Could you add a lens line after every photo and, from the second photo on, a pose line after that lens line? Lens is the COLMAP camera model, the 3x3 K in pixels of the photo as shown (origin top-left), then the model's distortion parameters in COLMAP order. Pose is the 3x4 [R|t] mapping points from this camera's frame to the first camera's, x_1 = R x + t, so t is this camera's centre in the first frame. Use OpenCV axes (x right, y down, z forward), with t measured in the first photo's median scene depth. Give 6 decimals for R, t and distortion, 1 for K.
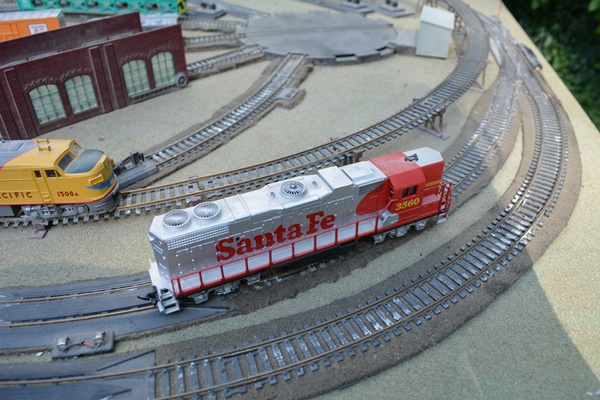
lens RADIAL K [[453.0, 0, 302.2], [0, 453.0, 199.5], [0, 0, 1]] dist [-0.088832, 0.011234]
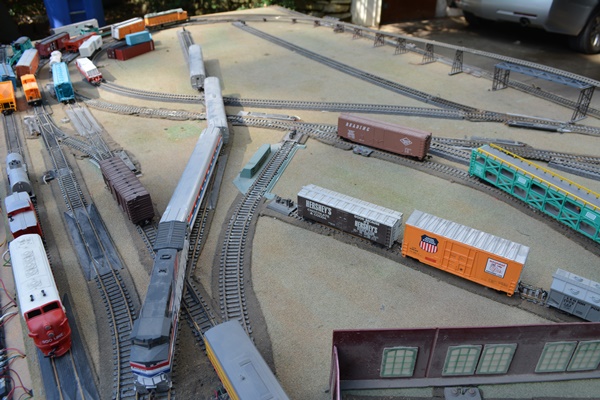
lens RADIAL K [[463.5, 0, 303.1], [0, 463.5, 199.9], [0, 0, 1]] dist [-0.089450, 0.016575]
pose [[0.692357, 0.378398, -0.614376, -0.344677], [-0.426777, 0.901310, 0.074176, -0.397010], [0.581811, 0.210845, 0.785519, 0.010774]]
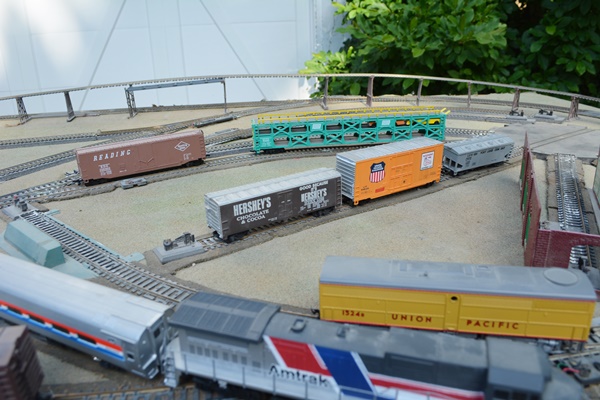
lens RADIAL K [[466.5, 0, 302.6], [0, 466.5, 199.3], [0, 0, 1]] dist [-0.089538, 0.017212]
pose [[0.940815, -0.154627, 0.301593, -1.129173], [0.230382, 0.944432, -0.234462, -0.129088], [-0.248580, 0.290067, 0.924159, 0.157443]]
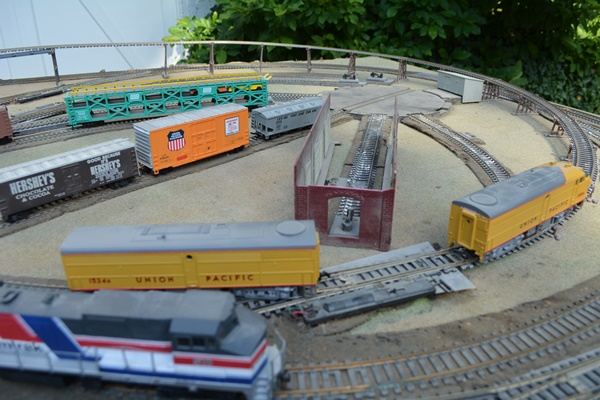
lens RADIAL K [[467.6, 0, 302.3], [0, 467.6, 196.8], [0, 0, 1]] dist [-0.085490, 0.014830]
pose [[0.833249, -0.241781, 0.497230, -0.985662], [0.337483, 0.934762, -0.111015, -0.071051], [-0.437950, 0.260310, 0.860487, 0.082946]]
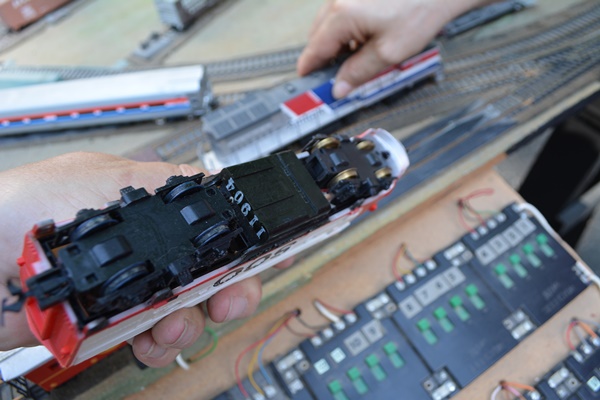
lens RADIAL K [[451.2, 0, 306.4], [0, 451.2, 200.6], [0, 0, 1]] dist [-0.083044, 0.006813]
pose [[0.725167, -0.584697, 0.363677, -1.384058], [0.519350, 0.811230, 0.268667, -0.100559], [-0.452115, -0.005953, 0.891940, -0.019590]]
